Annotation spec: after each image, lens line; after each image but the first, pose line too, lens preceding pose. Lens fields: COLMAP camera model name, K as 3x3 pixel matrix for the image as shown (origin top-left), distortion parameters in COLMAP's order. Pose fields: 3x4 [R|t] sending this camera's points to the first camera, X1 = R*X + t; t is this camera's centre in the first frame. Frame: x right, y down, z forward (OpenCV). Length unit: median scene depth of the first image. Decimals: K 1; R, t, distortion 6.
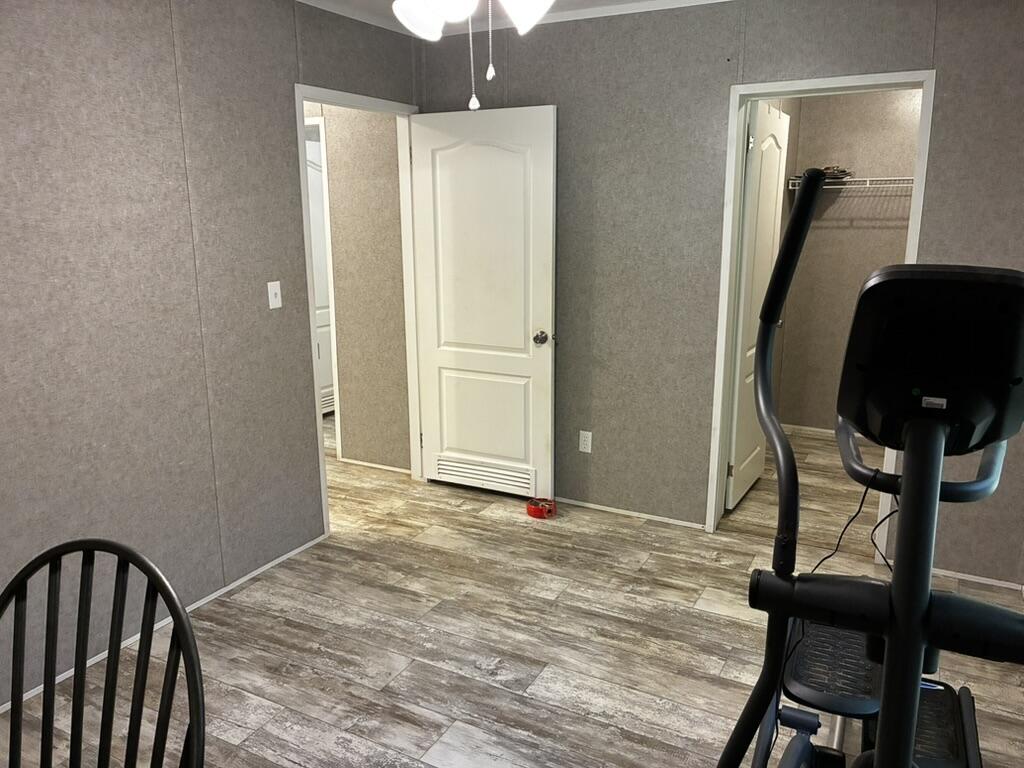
lens RADIAL K [[776.1, 0, 518.9], [0, 776.1, 378.8], [0, 0, 1]] dist [0.048188, -0.066800]
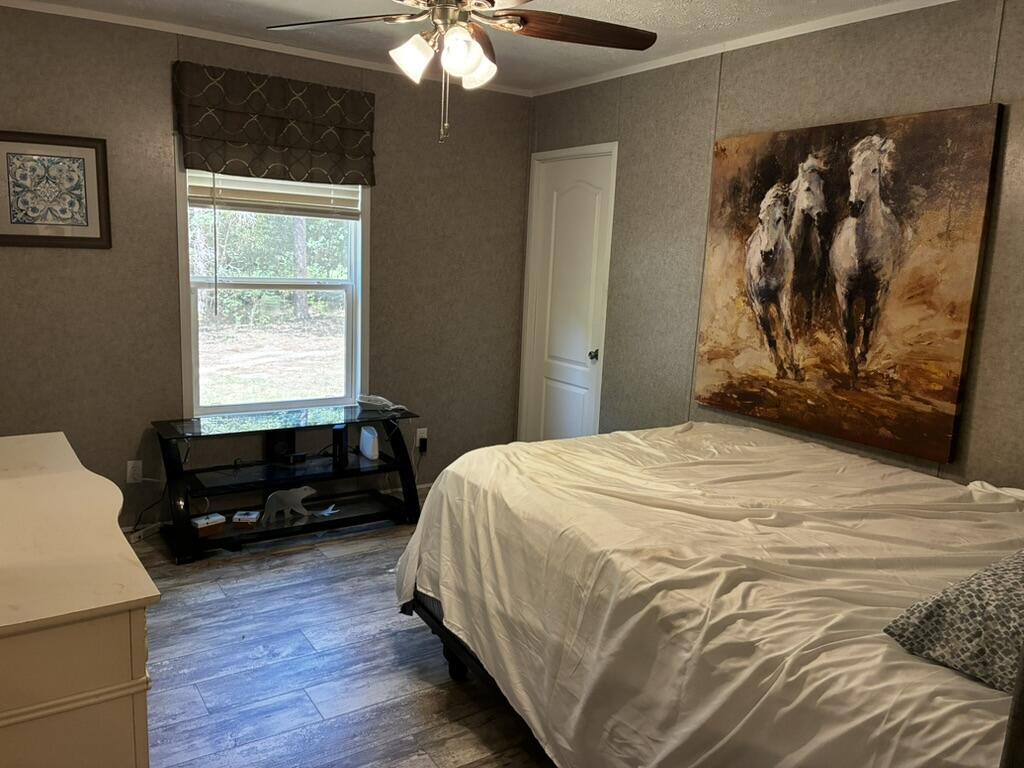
lens RADIAL K [[776.1, 0, 514.0], [0, 776.1, 381.6], [0, 0, 1]] dist [0.048188, -0.066800]
pose [[0.483197, -0.124824, 0.866567, -0.690730], [0.144560, 0.987574, 0.061648, -0.007251], [-0.863495, 0.095482, 0.495238, 0.143338]]
